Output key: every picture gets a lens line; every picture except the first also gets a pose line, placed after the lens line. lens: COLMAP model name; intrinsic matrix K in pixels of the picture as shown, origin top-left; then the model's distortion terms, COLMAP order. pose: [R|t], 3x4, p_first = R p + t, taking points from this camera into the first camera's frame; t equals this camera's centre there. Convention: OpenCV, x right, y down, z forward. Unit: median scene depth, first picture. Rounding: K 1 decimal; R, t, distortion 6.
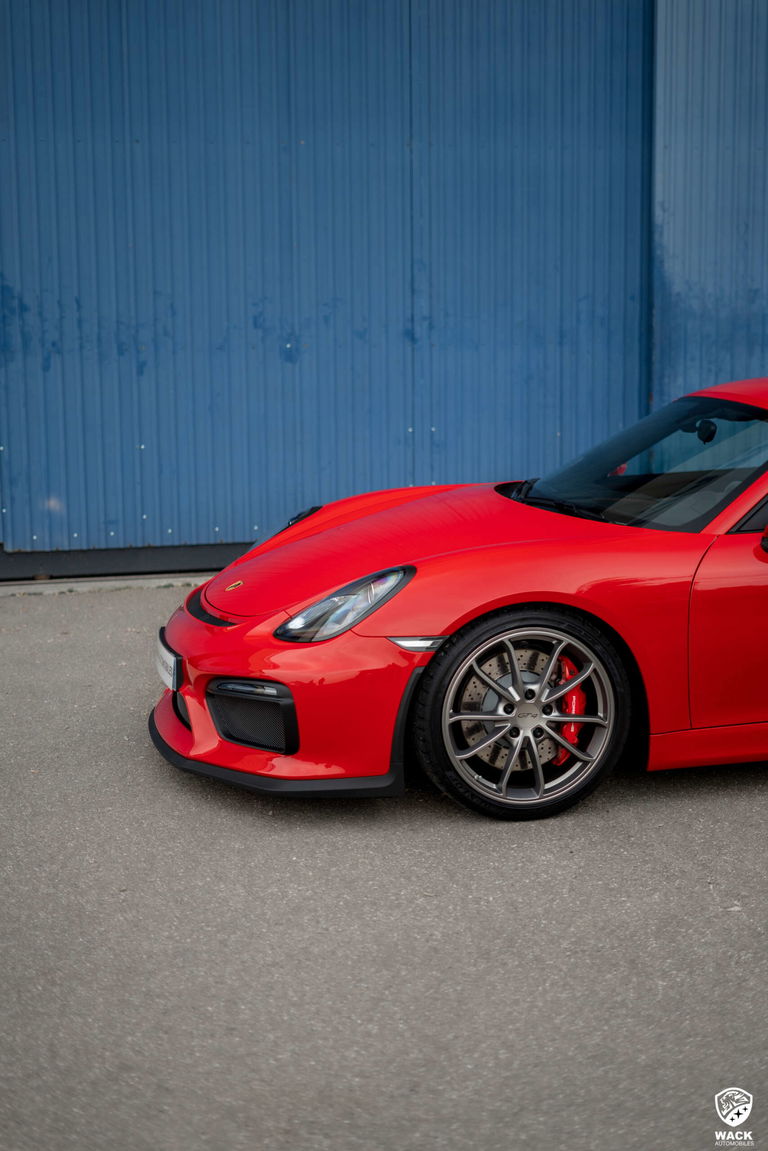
lens RADIAL K [[1710.3, 0, 411.7], [0, 1710.3, 533.0], [0, 0, 1]] dist [-0.045469, 0.074328]
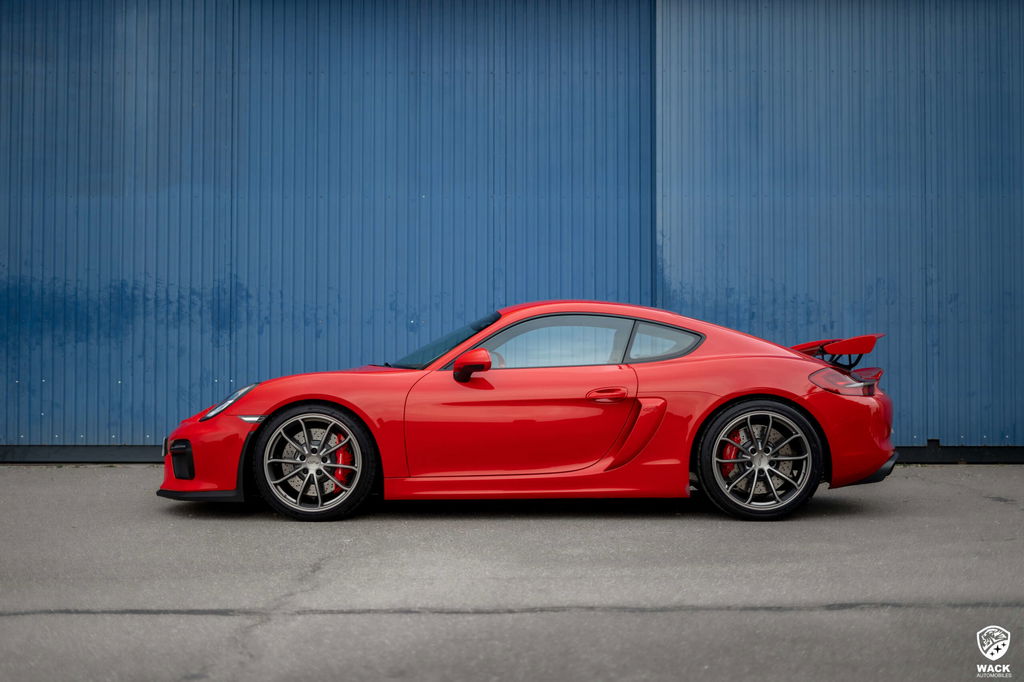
lens RADIAL K [[1424.1, 0, 530.7], [0, 1424.1, 339.3], [0, 0, 1]] dist [-0.019329, -0.008290]
pose [[0.968675, 0.000245, -0.248333, 0.378442], [-0.041596, 0.986031, -0.161283, 0.119695], [0.244824, 0.166560, 0.955154, -0.239319]]
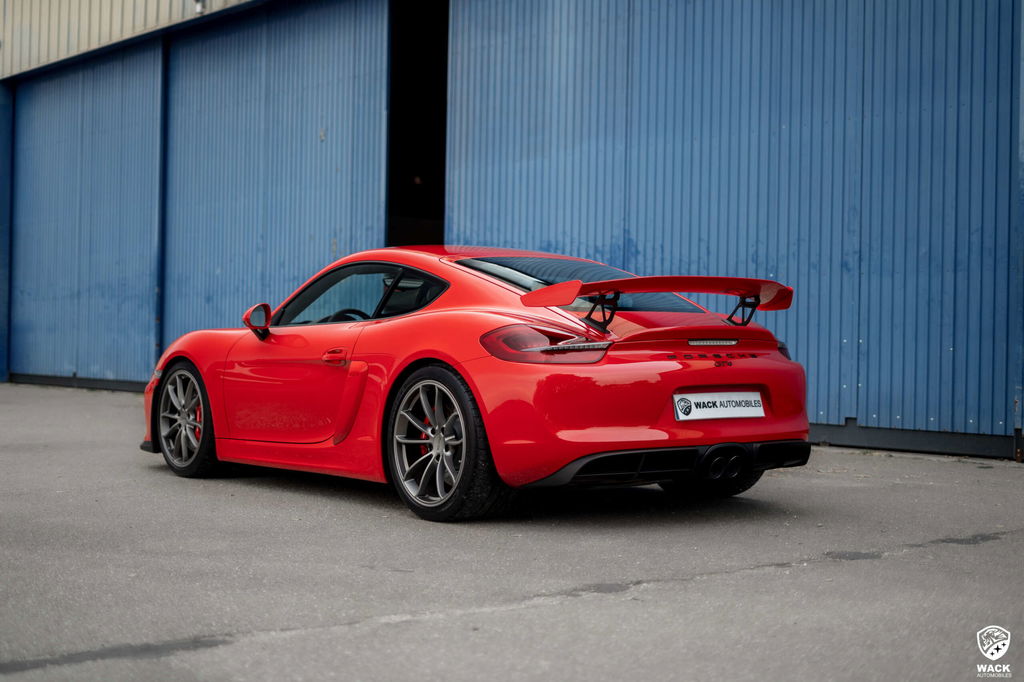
lens RADIAL K [[1452.3, 0, 540.2], [0, 1452.3, 343.2], [0, 0, 1]] dist [0.005486, -0.000492]
pose [[0.426038, 0.016471, -0.904555, 0.928132], [-0.143457, 0.988414, -0.049569, 0.027347], [0.893259, 0.150883, 0.423465, 0.378094]]
